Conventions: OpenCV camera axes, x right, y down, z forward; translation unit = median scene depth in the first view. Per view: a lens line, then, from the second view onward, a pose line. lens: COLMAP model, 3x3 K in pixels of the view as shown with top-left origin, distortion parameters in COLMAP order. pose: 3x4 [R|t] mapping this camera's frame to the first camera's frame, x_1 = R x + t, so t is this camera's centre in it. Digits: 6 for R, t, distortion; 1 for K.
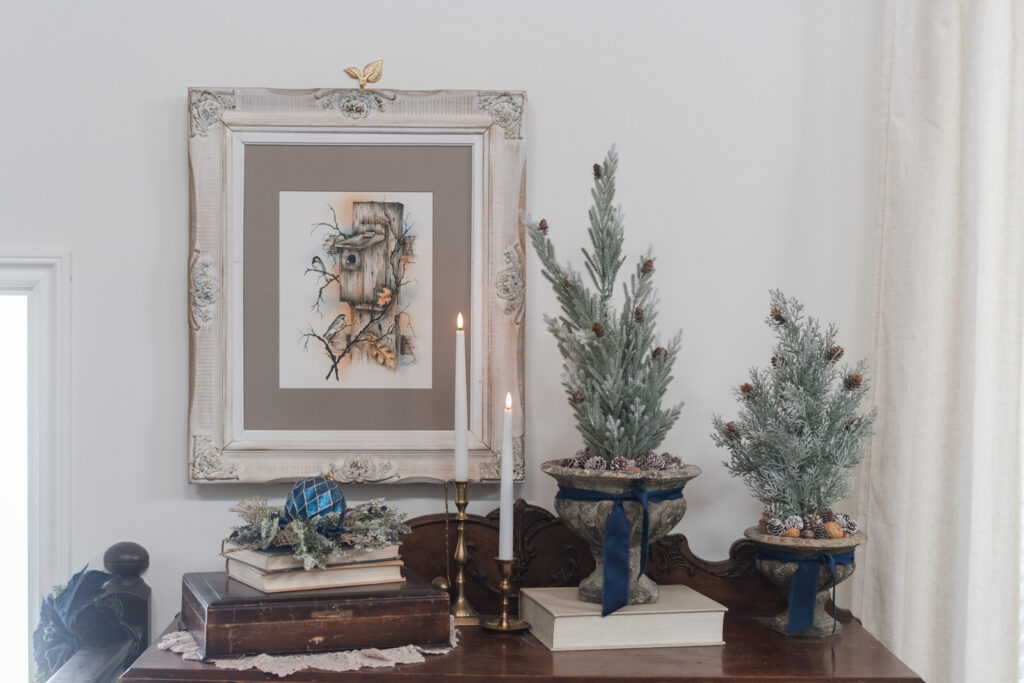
lens RADIAL K [[1688.6, 0, 512.0], [0, 1688.6, 341.5], [0, 0, 1]] dist [-0.011197, -0.151562]
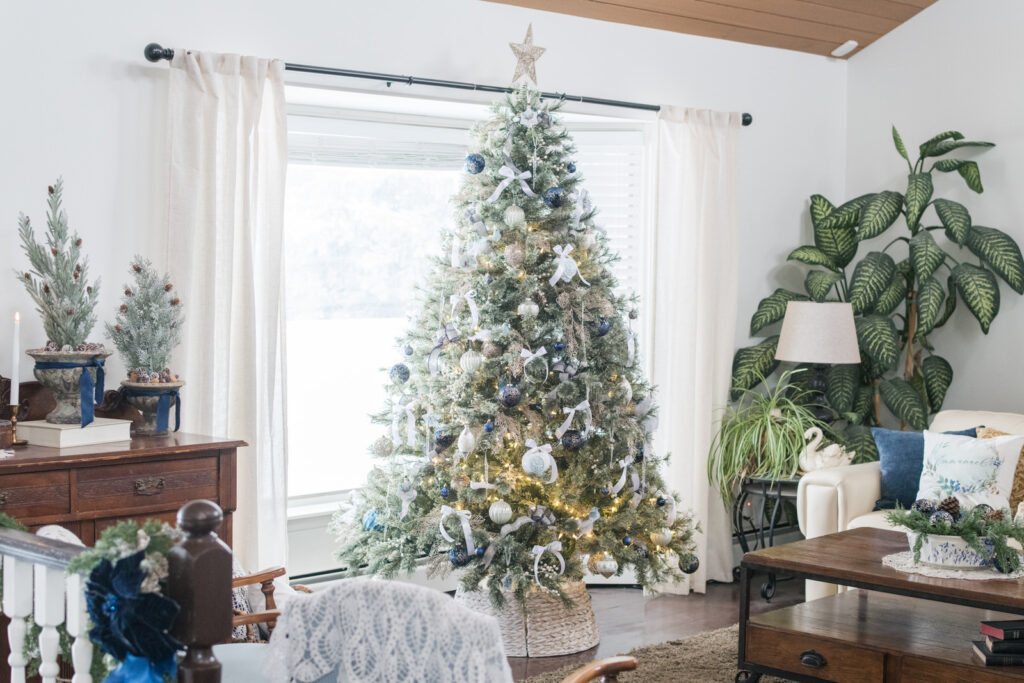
lens RADIAL K [[1688.6, 0, 512.0], [0, 1688.6, 341.5], [0, 0, 1]] dist [-0.011197, -0.151562]
pose [[0.716195, -0.038552, 0.696835, -0.870151], [0.017802, 0.999157, 0.036981, 0.004397], [-0.697673, -0.014081, 0.716277, -0.655884]]
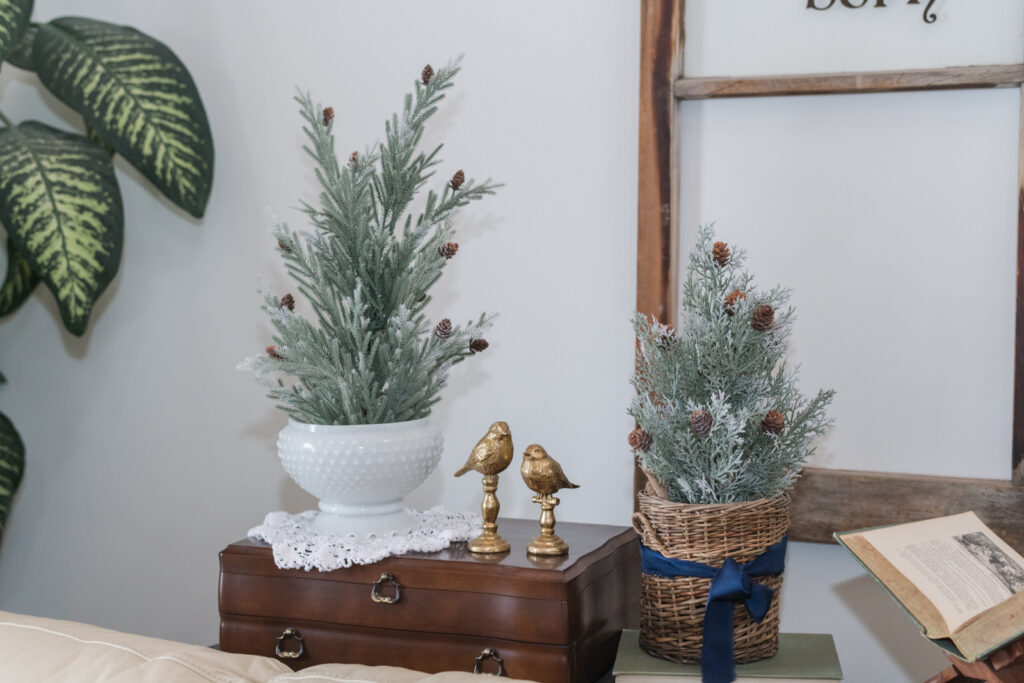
lens RADIAL K [[1688.6, 0, 512.0], [0, 1688.6, 341.5], [0, 0, 1]] dist [-0.011197, -0.151562]
pose [[0.504290, -0.040805, 0.862570, 0.971450], [0.022748, 0.999164, 0.033967, 0.087138], [-0.863235, 0.002492, 0.504796, 0.136425]]
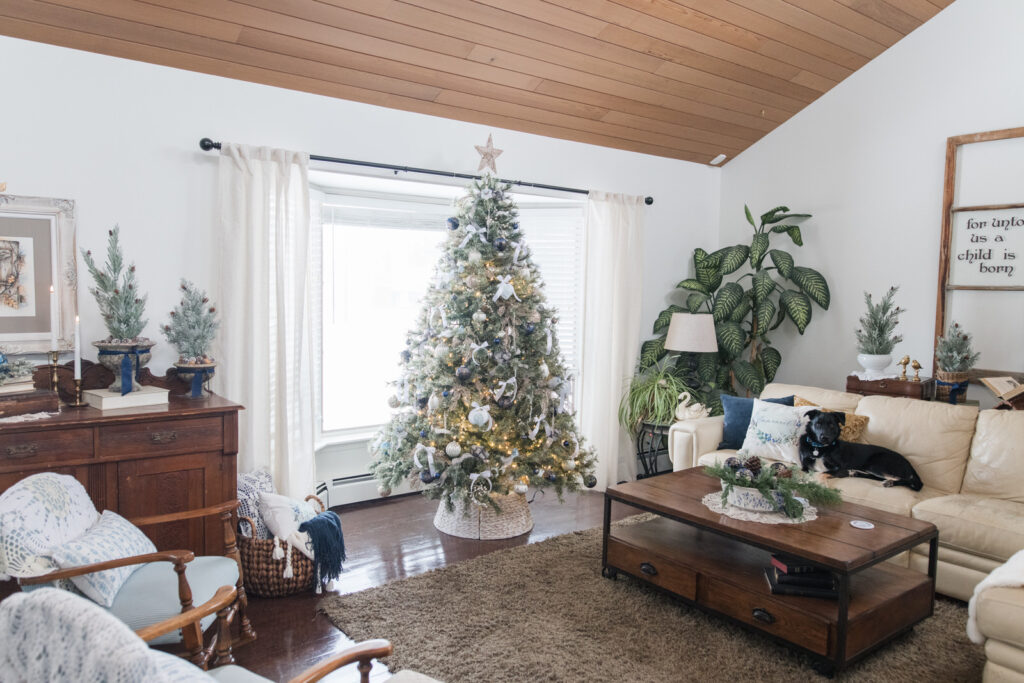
lens RADIAL K [[738.7, 0, 498.9], [0, 738.7, 338.4], [0, 0, 1]] dist [-0.000510, -0.001921]
pose [[0.813669, -0.037247, 0.580134, -0.134631], [0.010063, 0.998698, 0.050006, 0.013983], [-0.581242, -0.034851, 0.812984, -0.318268]]
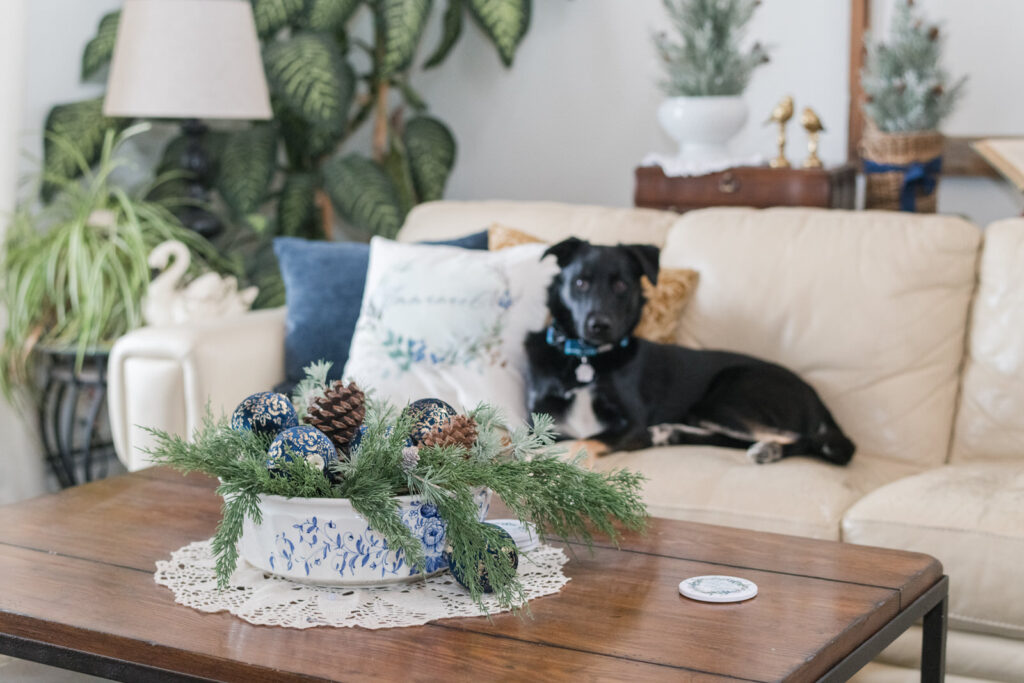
lens RADIAL K [[1688.6, 0, 512.0], [0, 1688.6, 341.5], [0, 0, 1]] dist [-0.011197, -0.151562]
pose [[0.538486, -0.119225, 0.834157, 0.337984], [0.031055, 0.992075, 0.121749, 0.169214], [-0.842062, -0.039656, 0.537921, -0.036505]]
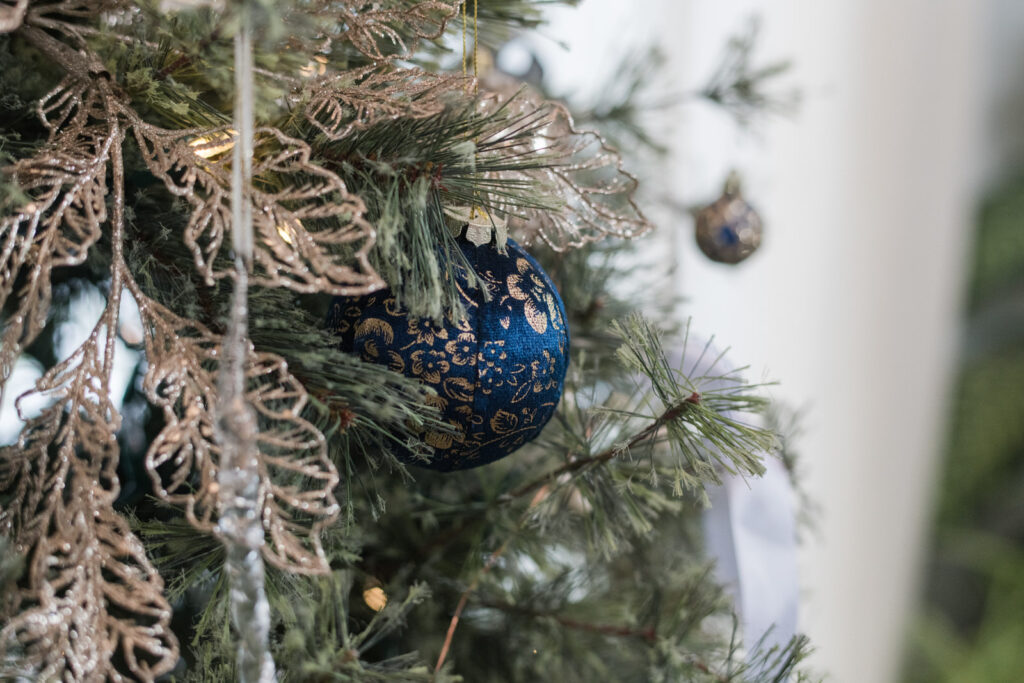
lens RADIAL K [[1688.6, 0, 512.0], [0, 1688.6, 341.5], [0, 0, 1]] dist [-0.011197, -0.151562]
pose [[0.636268, -0.063024, 0.768890, 0.655091], [0.021686, 0.997725, 0.063836, 0.056828], [-0.771164, -0.023943, 0.636187, 0.763487]]
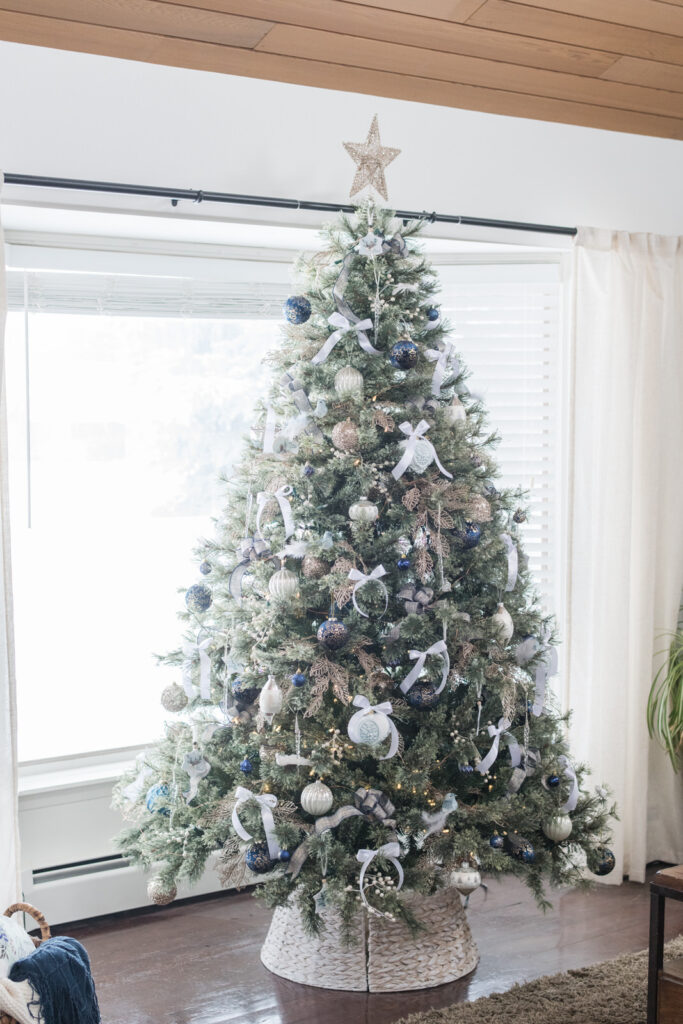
lens RADIAL K [[1770.9, 0, 341.5], [0, 1770.9, 512.0], [0, 0, 1]] dist [-0.015079, -0.087714]
pose [[0.793449, -0.044998, 0.606971, -0.328127], [0.024698, 0.998822, 0.041762, -0.026050], [-0.608135, -0.018145, 0.793626, -0.388291]]
